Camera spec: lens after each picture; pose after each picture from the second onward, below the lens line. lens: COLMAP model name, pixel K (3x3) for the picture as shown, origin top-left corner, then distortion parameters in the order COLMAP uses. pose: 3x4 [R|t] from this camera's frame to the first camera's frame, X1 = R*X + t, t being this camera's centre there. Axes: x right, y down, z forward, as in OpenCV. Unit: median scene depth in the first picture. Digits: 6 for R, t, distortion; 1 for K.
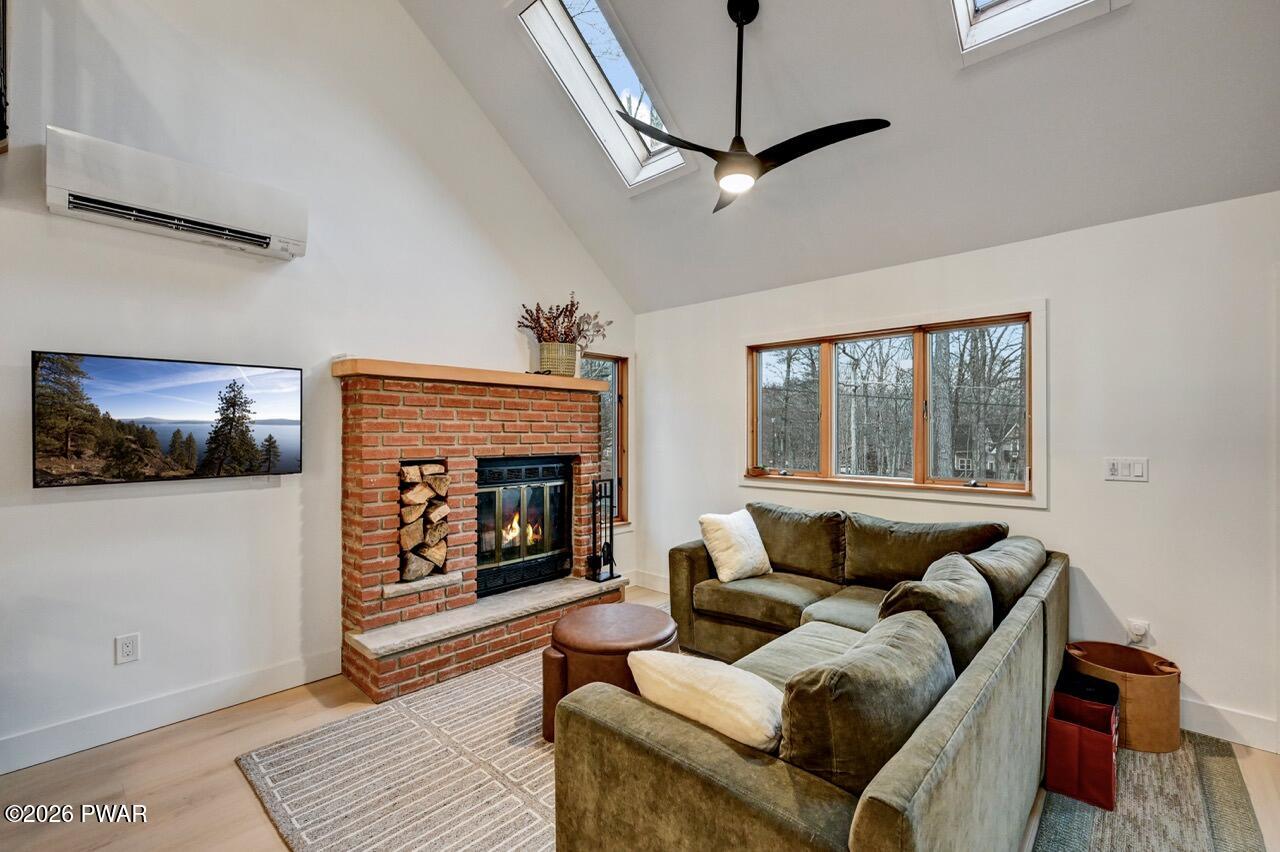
lens RADIAL K [[544.0, 0, 638.0], [0, 544.0, 430.3], [0, 0, 1]] dist [-0.000762, 0.001090]
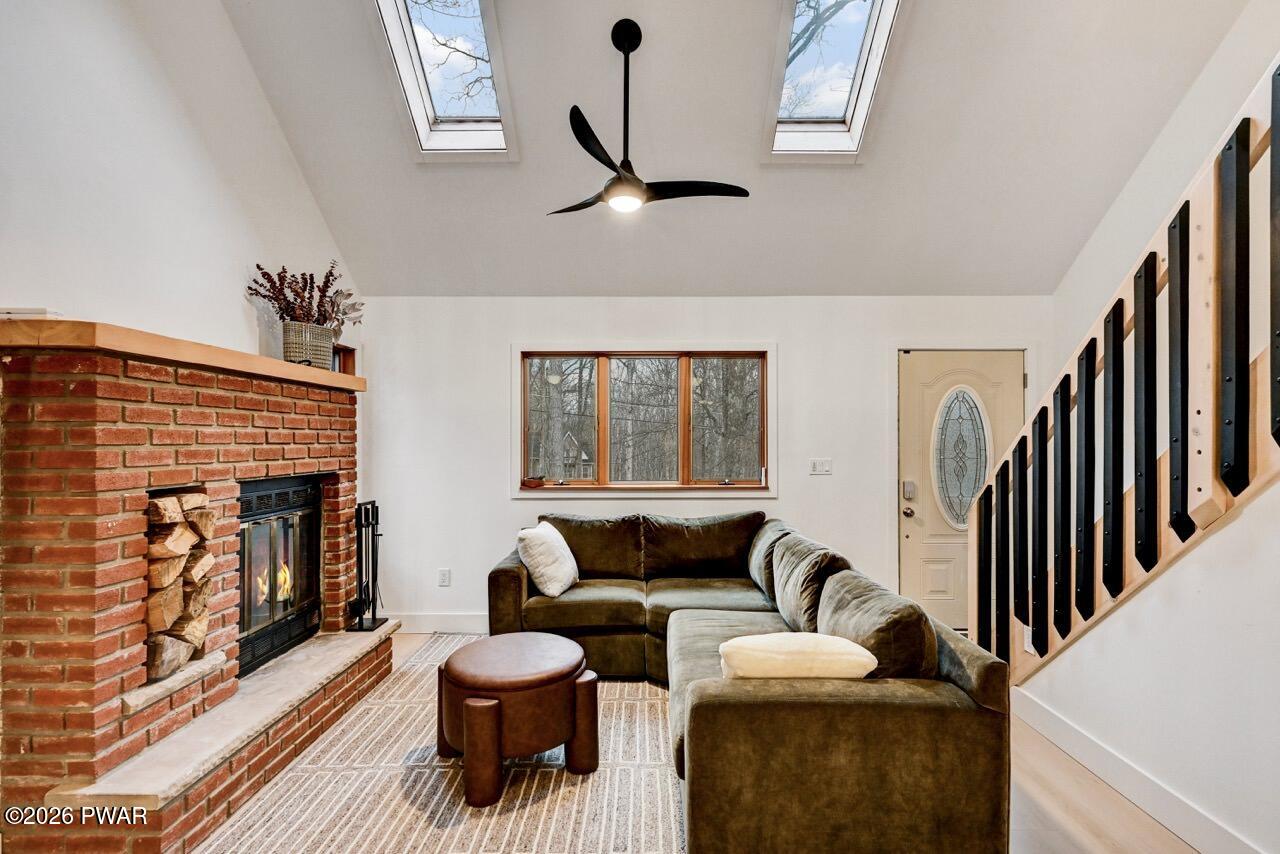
lens RADIAL K [[603.5, 0, 641.5], [0, 603.5, 436.2], [0, 0, 1]] dist [-0.006591, 0.001633]
pose [[0.743061, 0.001588, 0.669222, -0.463137], [0.000629, 0.999995, -0.003072, -0.004014], [-0.669223, 0.002704, 0.743056, 0.099248]]
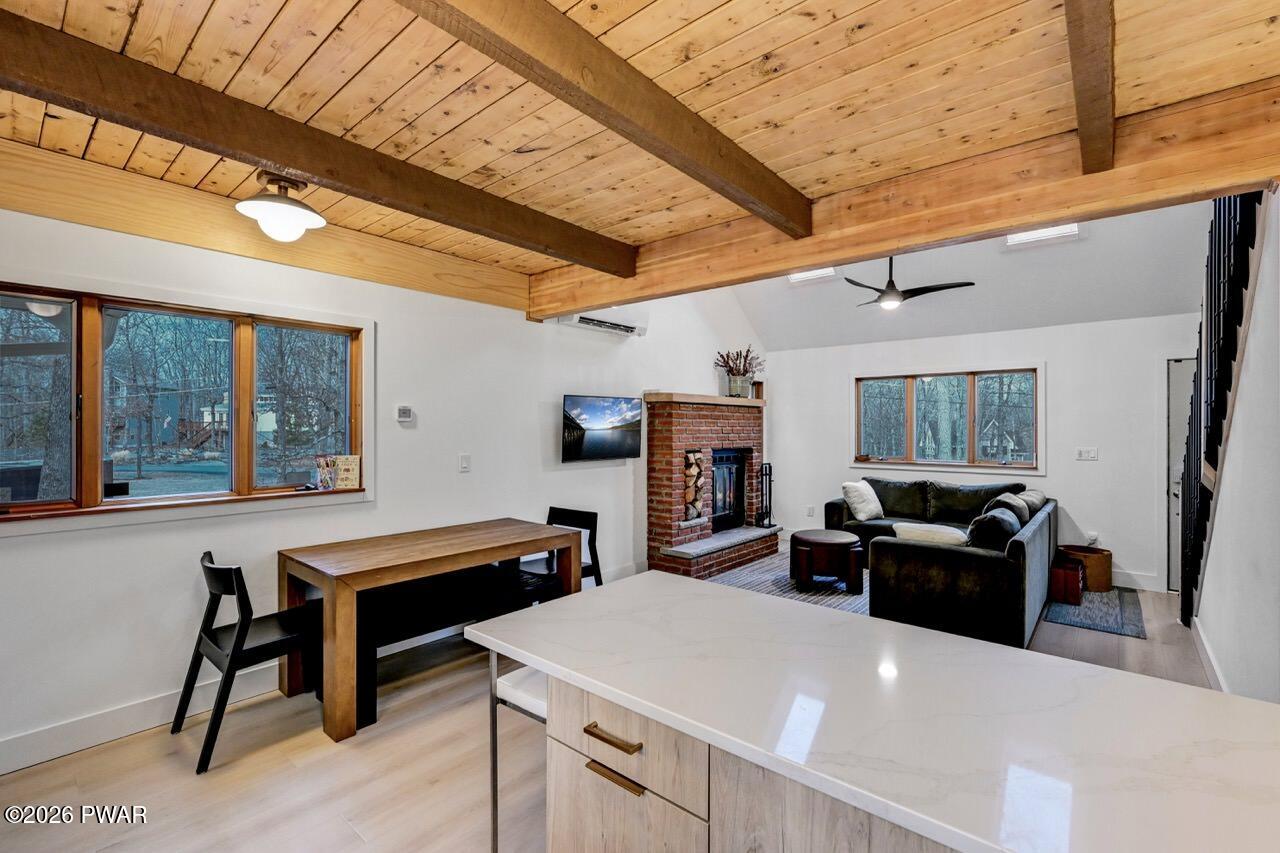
lens RADIAL K [[544.0, 0, 649.2], [0, 544.0, 426.1], [0, 0, 1]] dist [-0.000762, 0.001090]
pose [[0.999010, -0.000378, 0.044488, -0.609724], [0.000401, 1.000000, -0.000506, -0.020704], [-0.044488, 0.000523, 0.999010, -0.708813]]
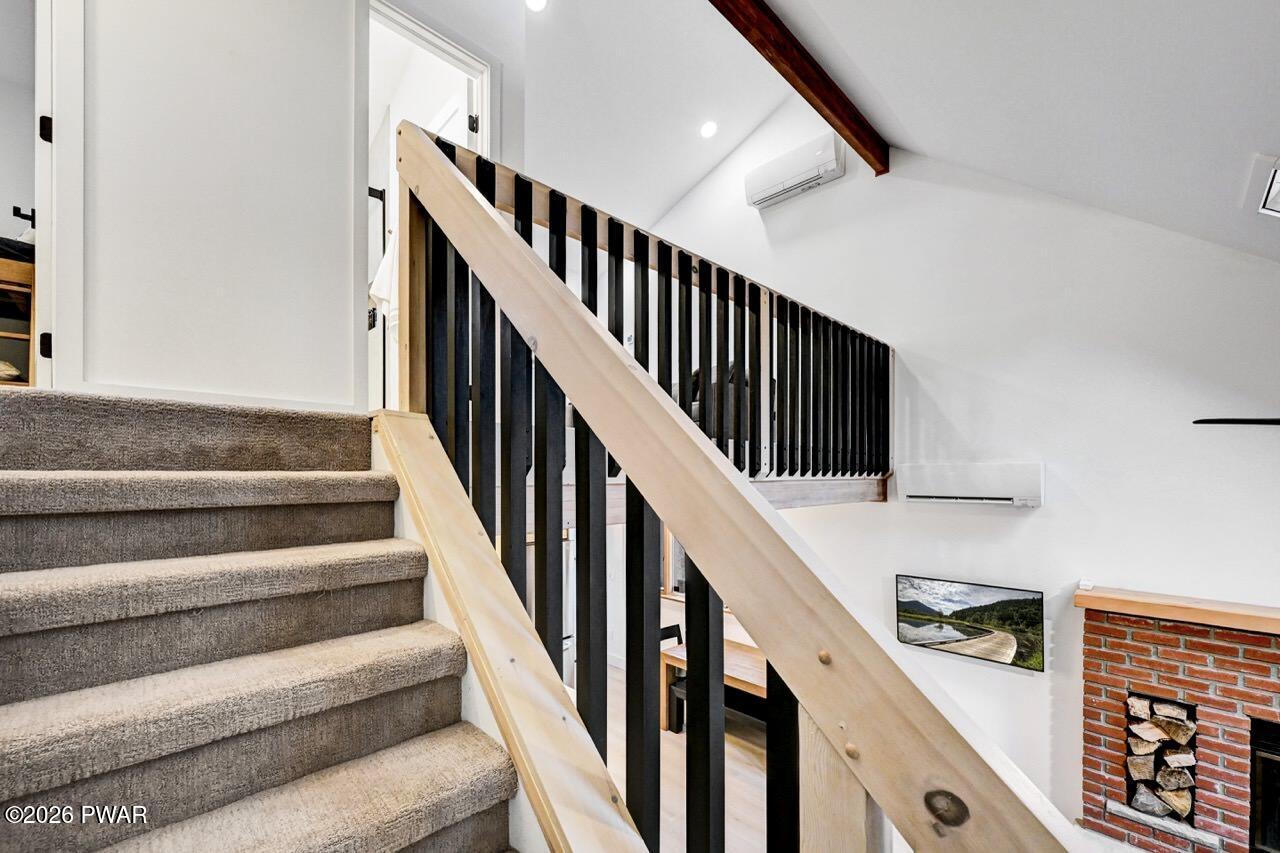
lens RADIAL K [[544.0, 0, 638.6], [0, 544.0, 467.9], [0, 0, 1]] dist [-0.000762, 0.001090]
pose [[-0.031154, 0.001314, -0.999514, 0.635831], [-0.001936, 0.999997, 0.001375, -0.368920], [0.999513, 0.001978, -0.031151, 0.073002]]
